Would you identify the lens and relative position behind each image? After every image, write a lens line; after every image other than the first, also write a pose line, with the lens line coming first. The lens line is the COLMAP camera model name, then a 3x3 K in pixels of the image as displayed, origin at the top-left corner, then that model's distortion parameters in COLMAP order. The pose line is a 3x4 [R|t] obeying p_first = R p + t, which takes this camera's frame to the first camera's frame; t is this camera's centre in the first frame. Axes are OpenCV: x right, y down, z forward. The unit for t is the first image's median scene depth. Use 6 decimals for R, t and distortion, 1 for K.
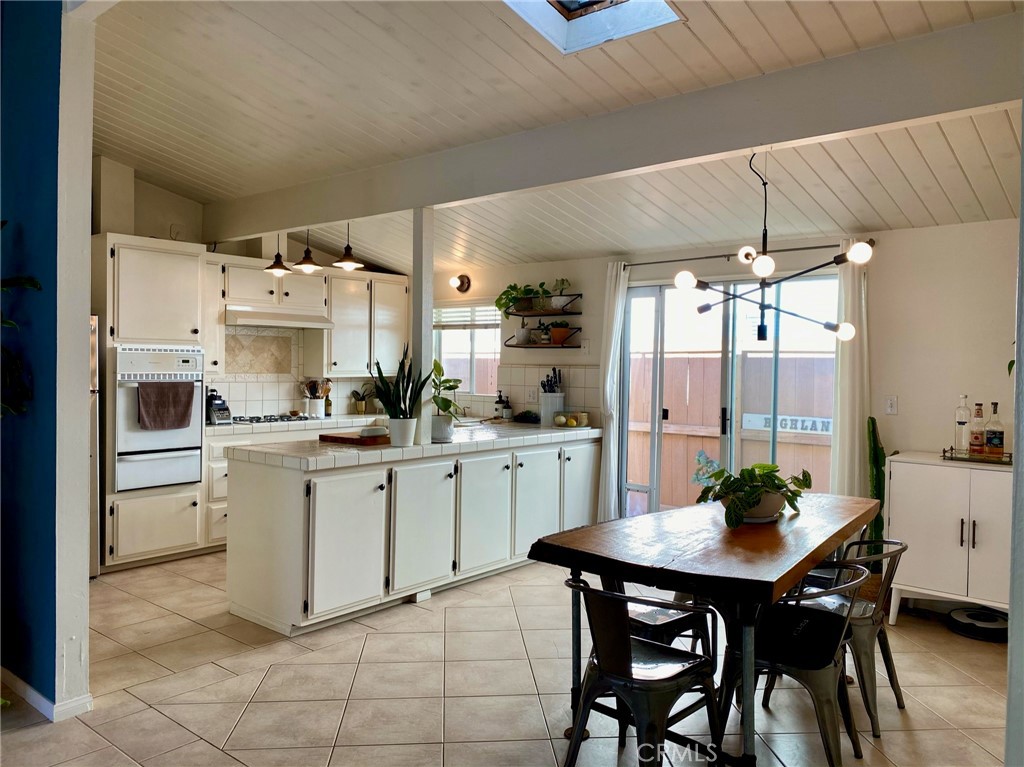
lens RADIAL K [[777.3, 0, 512.1], [0, 777.3, 378.8], [0, 0, 1]] dist [-0.000344, -0.008786]
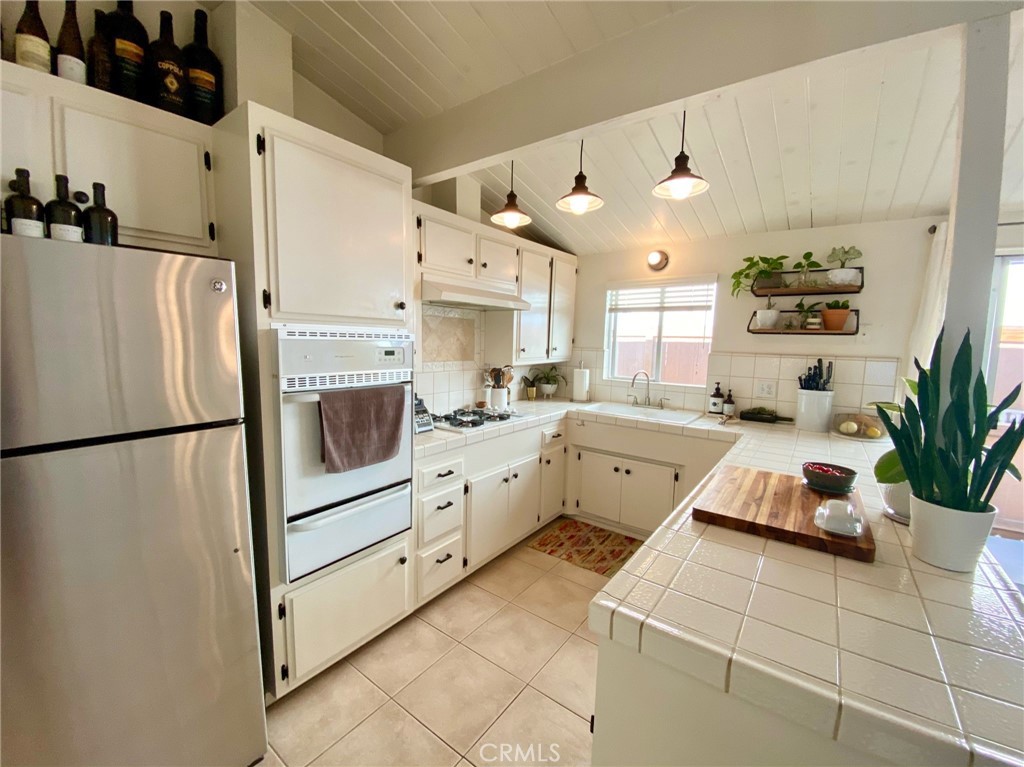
lens RADIAL K [[417.5, 0, 505.5], [0, 417.5, 390.2], [0, 0, 1]] dist [0.001088, -0.000419]
pose [[0.999366, 0.003085, 0.035461, -0.313947], [-0.006601, 0.995016, 0.099492, -0.024713], [-0.034978, -0.099663, 0.994406, 0.610556]]
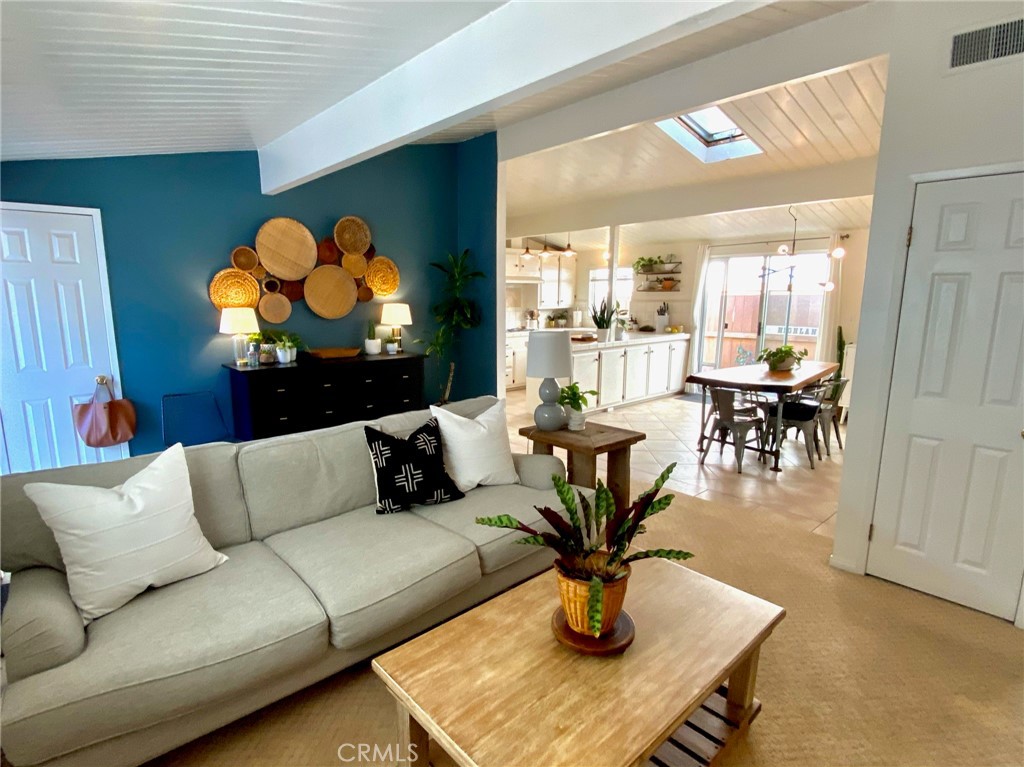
lens RADIAL K [[516.2, 0, 499.3], [0, 516.2, 406.3], [0, 0, 1]] dist [0.000919, -0.000176]
pose [[0.988070, 0.013589, -0.153404, -0.160245], [0.016223, 0.981373, 0.191425, -0.013152], [0.153148, -0.191630, 0.969445, -0.372584]]
